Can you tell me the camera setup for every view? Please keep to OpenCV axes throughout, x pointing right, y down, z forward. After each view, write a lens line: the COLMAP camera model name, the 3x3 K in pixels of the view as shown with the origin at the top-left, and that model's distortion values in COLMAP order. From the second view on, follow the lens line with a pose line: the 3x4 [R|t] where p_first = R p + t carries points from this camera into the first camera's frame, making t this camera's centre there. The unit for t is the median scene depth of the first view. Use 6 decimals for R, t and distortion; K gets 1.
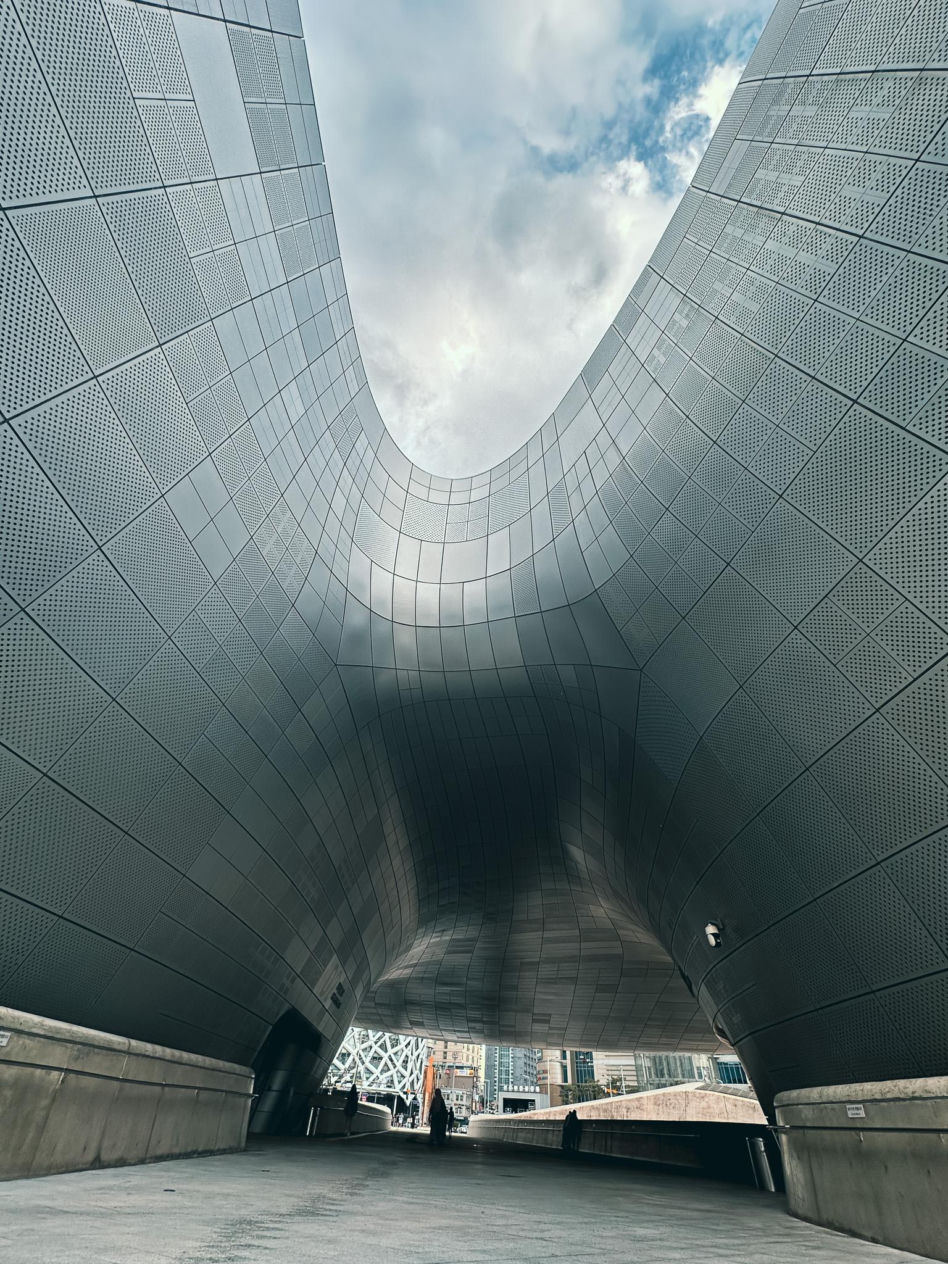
lens RADIAL K [[504.1, 0, 474.0], [0, 504.1, 632.0], [0, 0, 1]] dist [-0.002055, -0.000256]
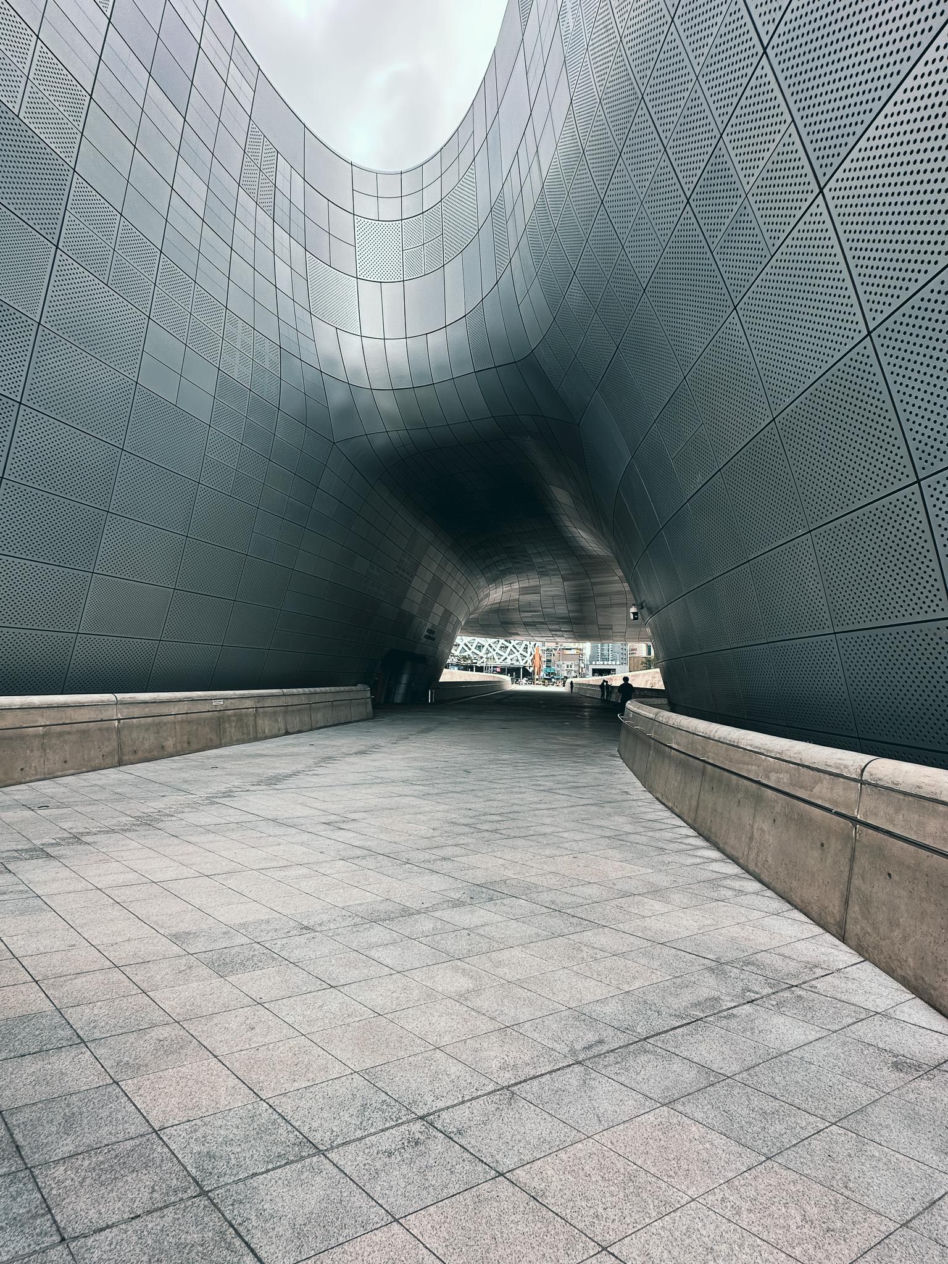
lens RADIAL K [[504.1, 0, 474.0], [0, 504.1, 632.0], [0, 0, 1]] dist [-0.002055, -0.000256]
pose [[0.975289, -0.050148, -0.215165, 0.267646], [0.174293, 0.773127, 0.609834, -0.242804], [0.135768, -0.632266, 0.762763, -0.147476]]
